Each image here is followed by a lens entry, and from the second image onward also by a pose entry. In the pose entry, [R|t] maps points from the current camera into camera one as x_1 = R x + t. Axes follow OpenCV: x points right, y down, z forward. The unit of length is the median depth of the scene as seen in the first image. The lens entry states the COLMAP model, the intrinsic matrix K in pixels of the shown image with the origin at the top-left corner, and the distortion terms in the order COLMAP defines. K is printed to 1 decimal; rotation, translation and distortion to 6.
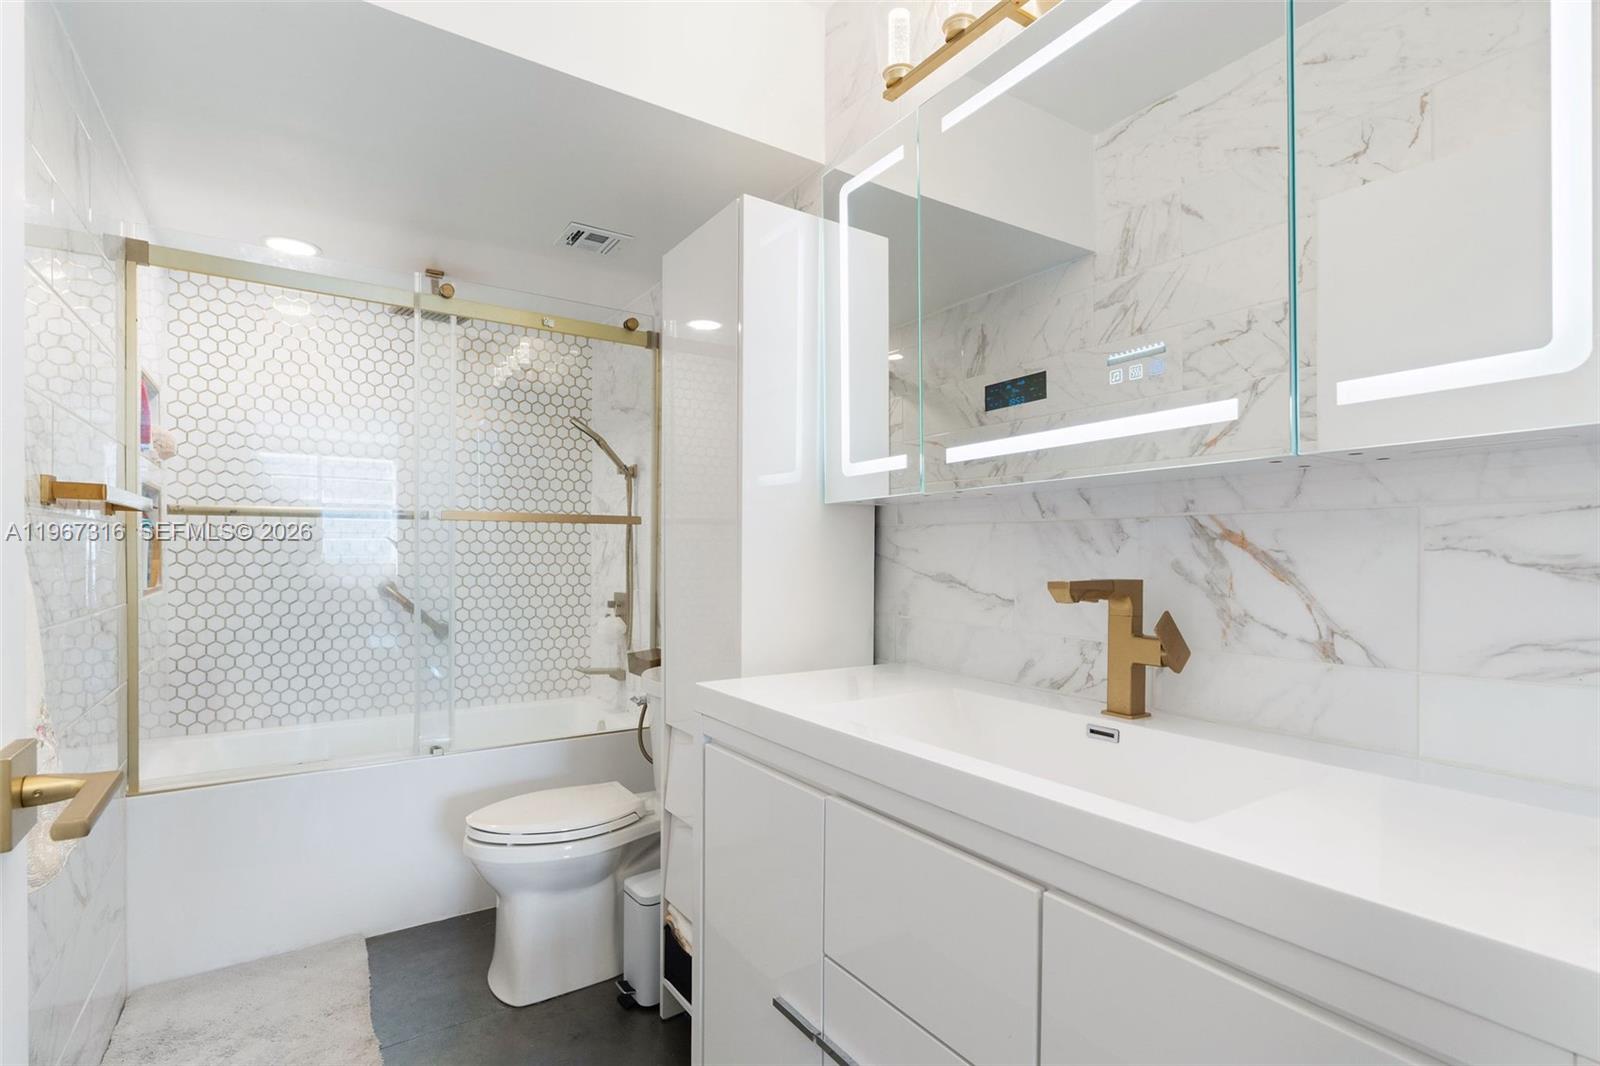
lens RADIAL K [[748.2, 0, 800.0], [0, 748.2, 533.0], [0, 0, 1]] dist [-0.004475, 0.001342]
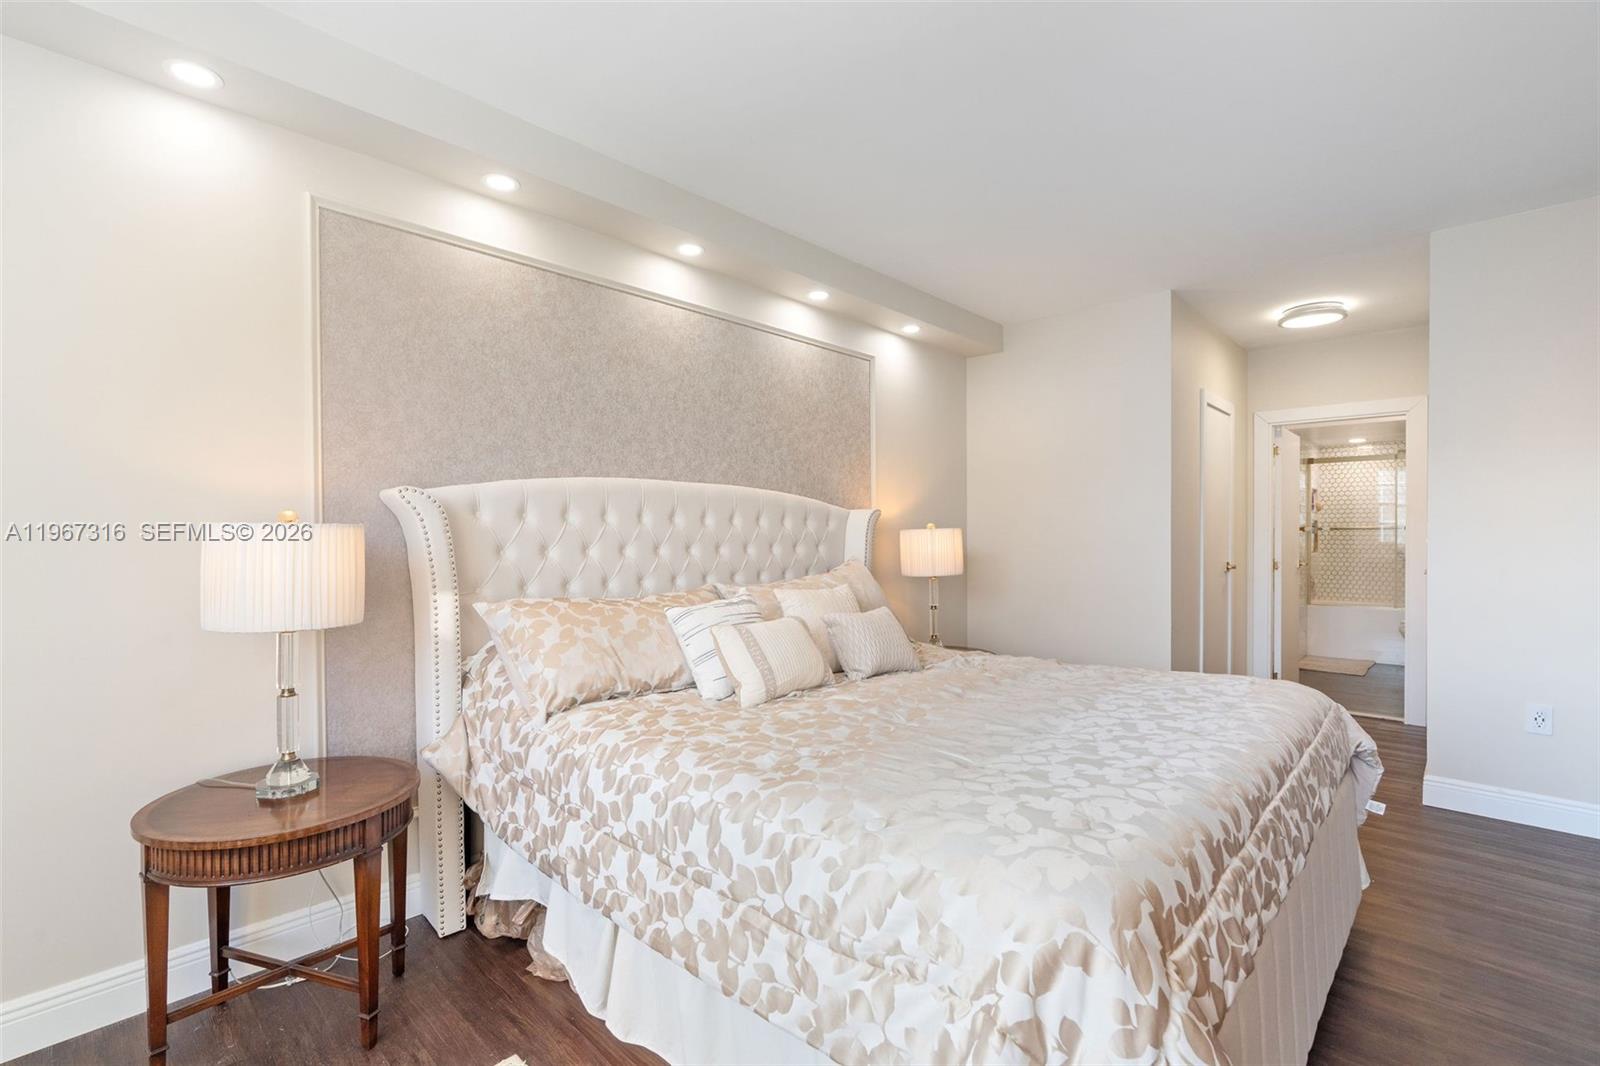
lens RADIAL K [[736.2, 0, 805.0], [0, 736.2, 537.4], [0, 0, 1]] dist [-0.002183, 0.000028]
pose [[0.239200, 0.001969, -0.970968, 1.782979], [0.005260, 0.999981, 0.003324, -0.014912], [0.970956, -0.005902, 0.239185, -2.005951]]
